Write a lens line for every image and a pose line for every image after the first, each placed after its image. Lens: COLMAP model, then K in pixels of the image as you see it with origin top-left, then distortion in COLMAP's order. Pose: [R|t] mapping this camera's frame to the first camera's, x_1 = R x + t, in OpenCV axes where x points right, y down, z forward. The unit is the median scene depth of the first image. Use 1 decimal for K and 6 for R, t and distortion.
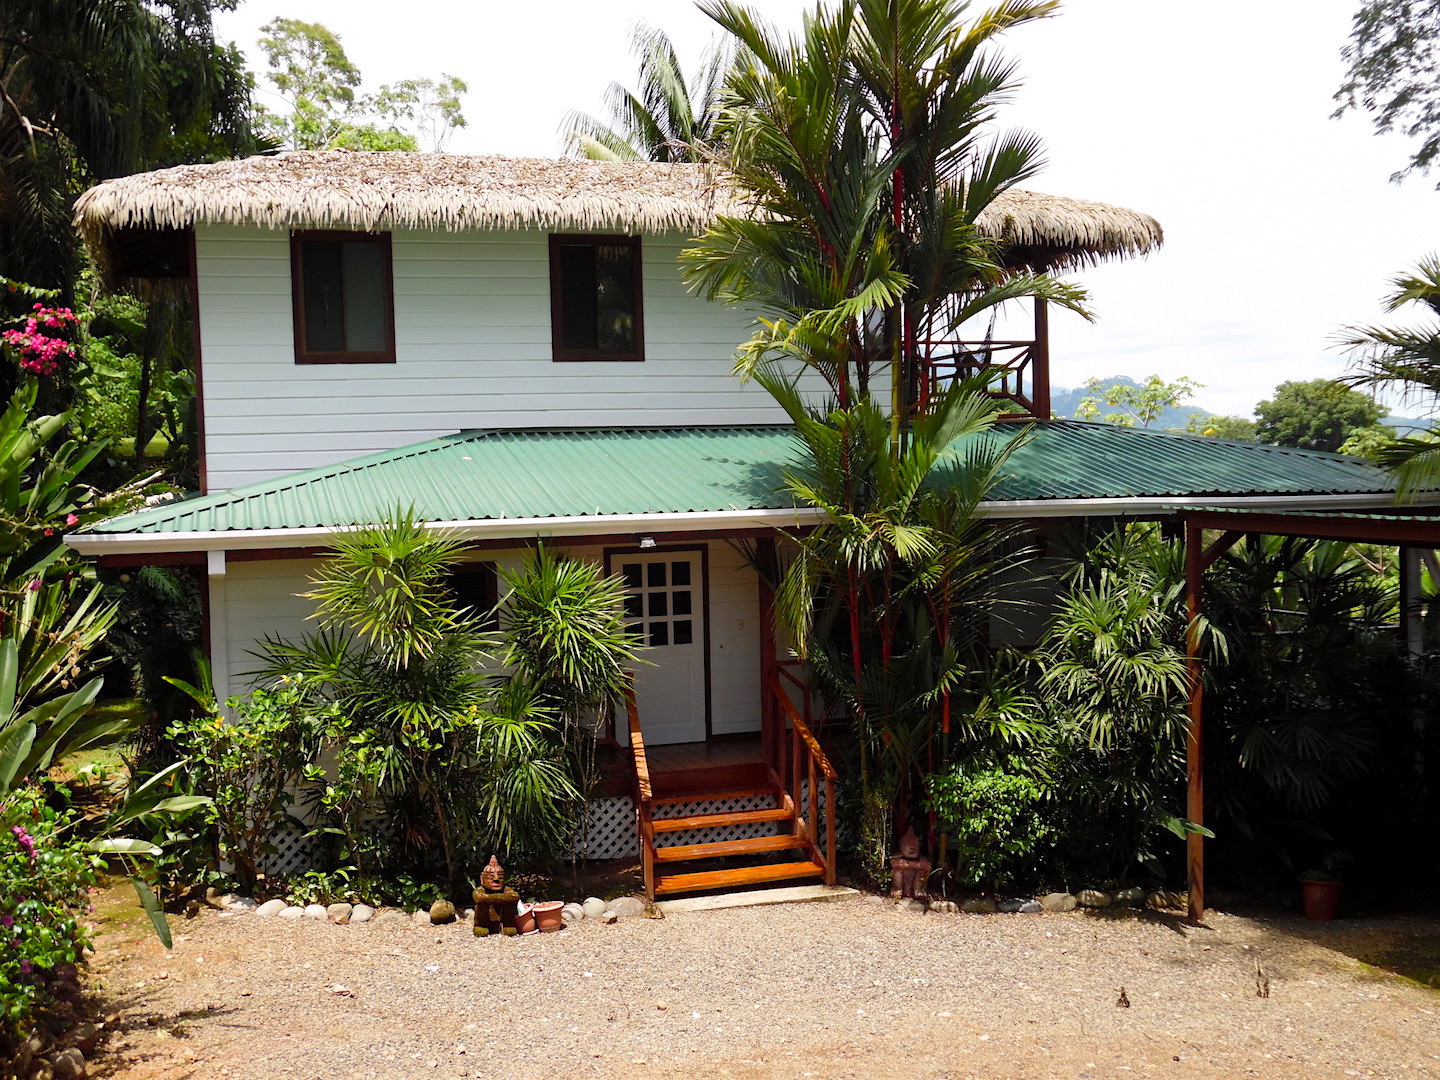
lens RADIAL K [[1588.2, 0, 720.0], [0, 1588.2, 540.0], [0, 0, 1]] dist [-0.016557, -0.012754]
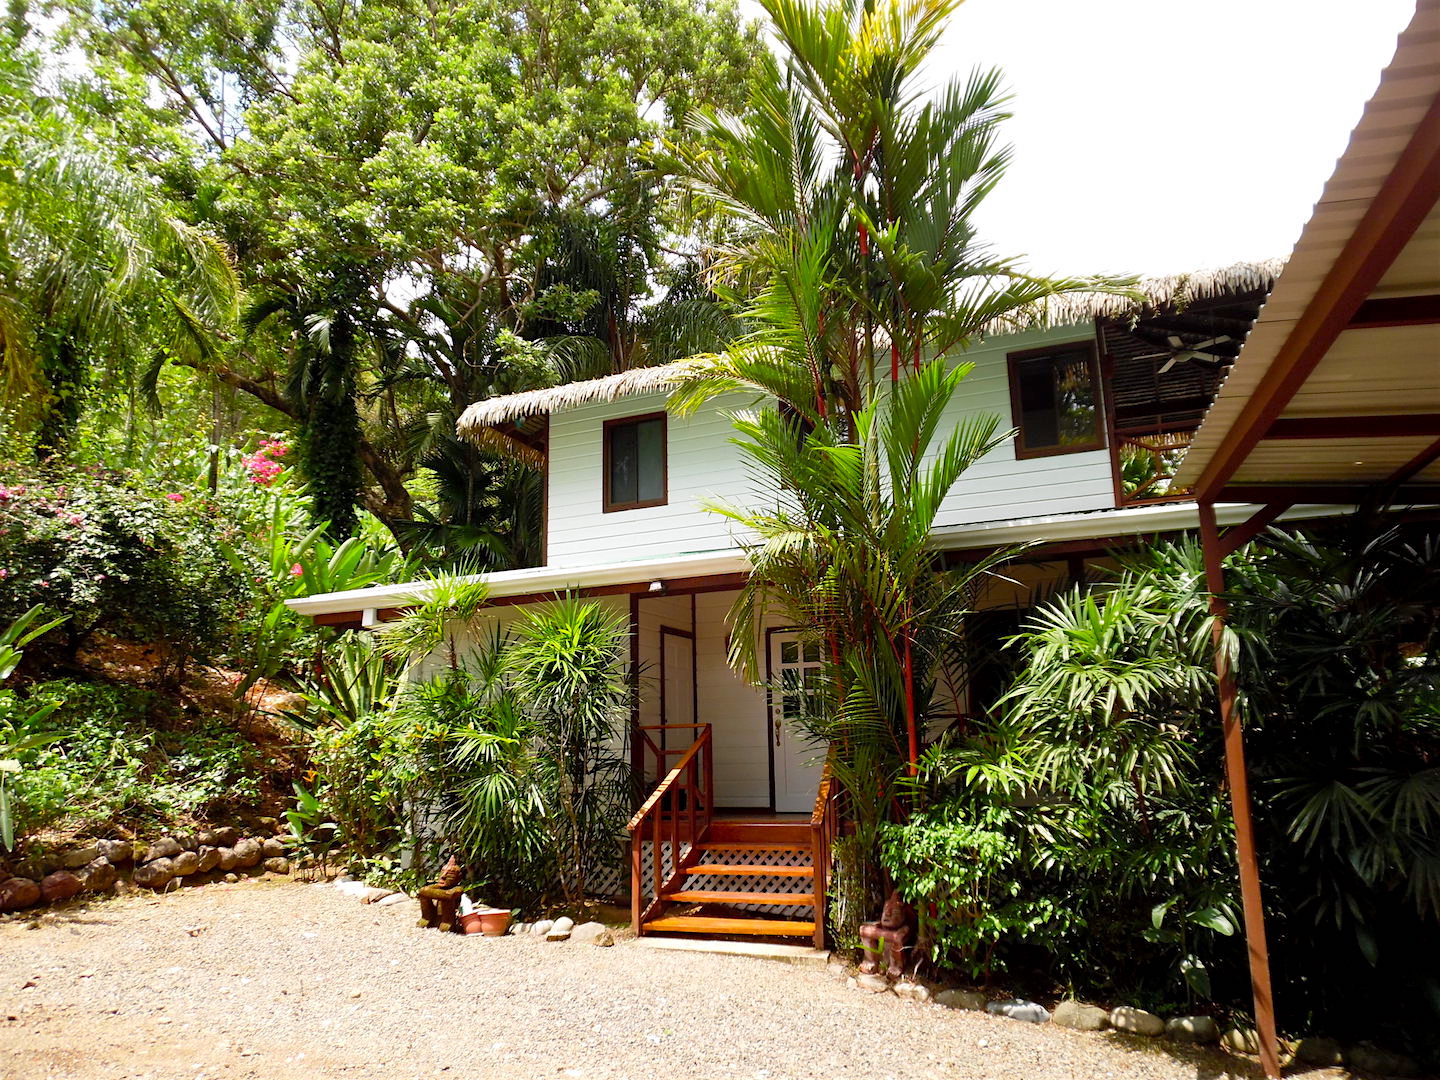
lens RADIAL K [[1015.6, 0, 720.0], [0, 1015.6, 540.0], [0, 0, 1]] dist [-0.000950, -0.000385]
pose [[0.755305, -0.123727, -0.643589, 0.434758], [-0.028010, 0.975026, -0.220316, 0.119530], [0.654775, 0.184432, 0.732976, 0.494859]]
